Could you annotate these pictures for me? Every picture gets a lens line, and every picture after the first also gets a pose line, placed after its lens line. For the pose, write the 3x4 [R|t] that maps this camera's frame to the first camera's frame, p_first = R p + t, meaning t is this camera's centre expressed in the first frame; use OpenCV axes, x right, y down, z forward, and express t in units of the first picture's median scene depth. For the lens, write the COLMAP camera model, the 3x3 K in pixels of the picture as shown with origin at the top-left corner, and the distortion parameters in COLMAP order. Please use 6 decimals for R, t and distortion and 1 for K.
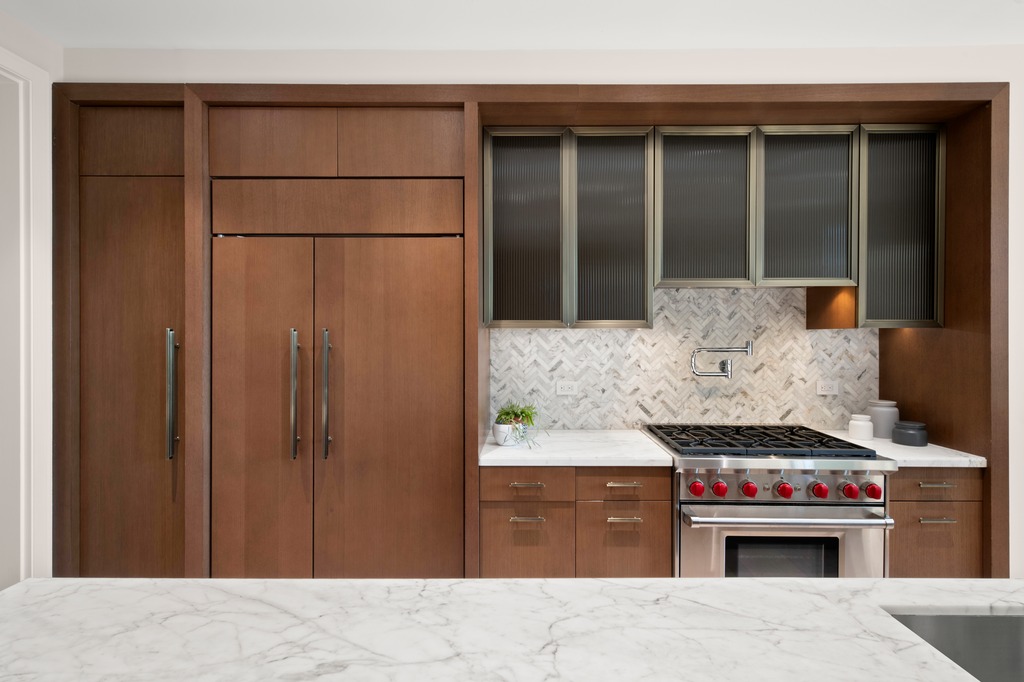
lens RADIAL K [[490.7, 0, 512.0], [0, 490.7, 339.9], [0, 0, 1]] dist [0.006065, 0.000527]
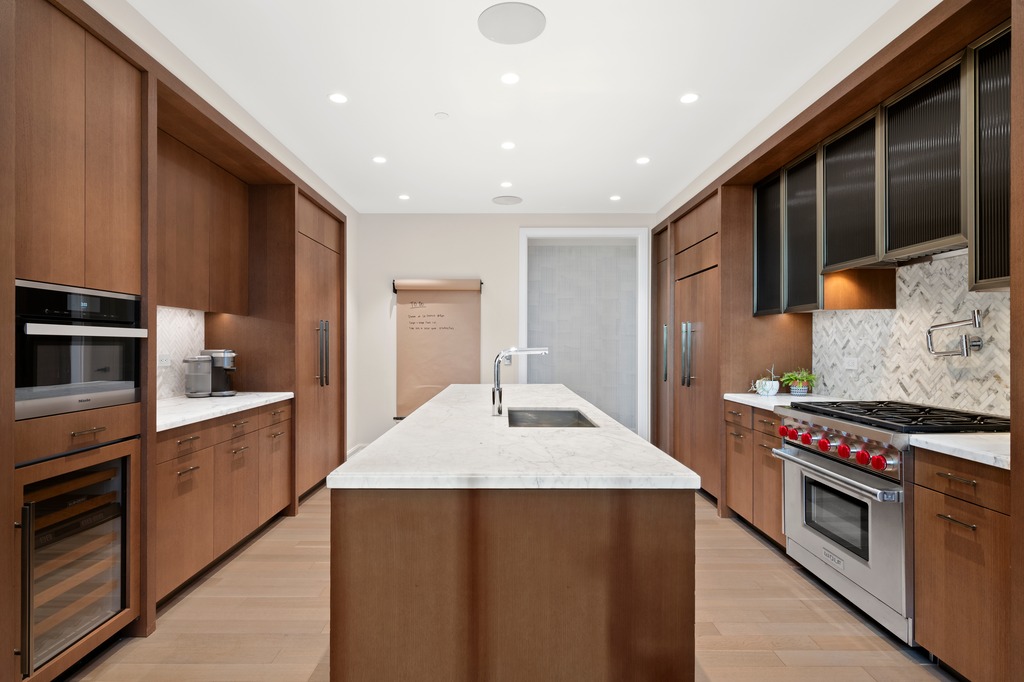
lens RADIAL K [[490.7, 0, 511.0], [0, 490.7, 343.3], [0, 0, 1]] dist [0.006065, 0.000527]
pose [[0.029965, 0.000026, -0.999551, 1.249591], [0.002541, 0.999997, 0.000102, 0.049669], [0.999548, -0.002543, 0.029965, 0.172325]]
